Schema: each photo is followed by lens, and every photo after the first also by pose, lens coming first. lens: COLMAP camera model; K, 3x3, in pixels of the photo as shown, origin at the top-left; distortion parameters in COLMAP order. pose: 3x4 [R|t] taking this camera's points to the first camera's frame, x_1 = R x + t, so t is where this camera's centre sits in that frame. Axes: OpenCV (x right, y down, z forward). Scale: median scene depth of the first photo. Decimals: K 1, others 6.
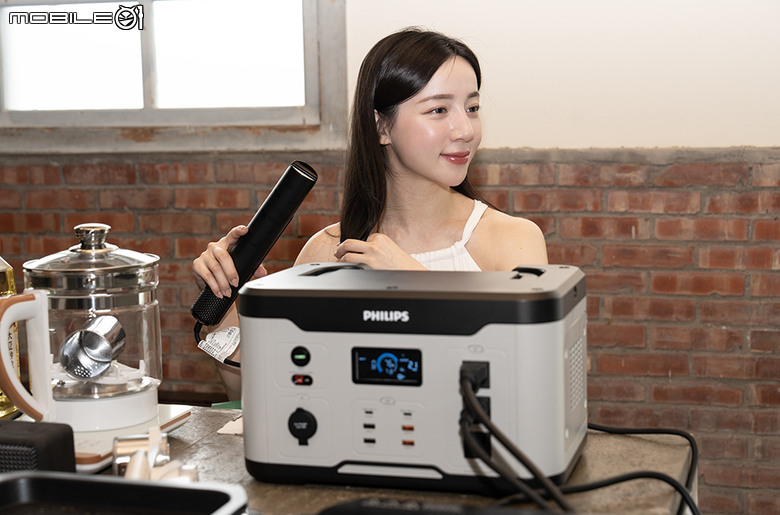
lens RADIAL K [[1270.1, 0, 390.0], [0, 1270.1, 257.5], [0, 0, 1]] dist [0.045720, -0.835411]
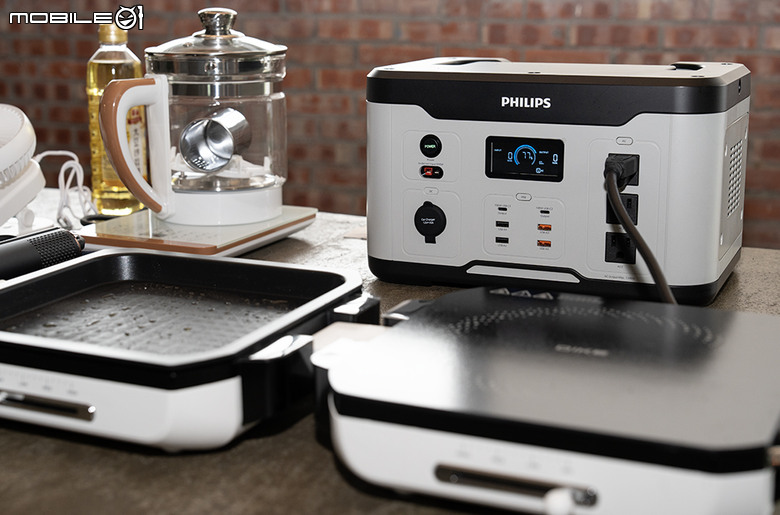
lens RADIAL K [[1220.7, 0, 390.0], [0, 1220.7, 257.5], [0, 0, 1]] dist [-0.053438, 0.020798]
pose [[0.992799, 0.045099, -0.110979, 0.001867], [-0.032516, 0.993099, 0.112685, 0.055154], [0.115295, -0.108265, 0.987414, 0.107986]]
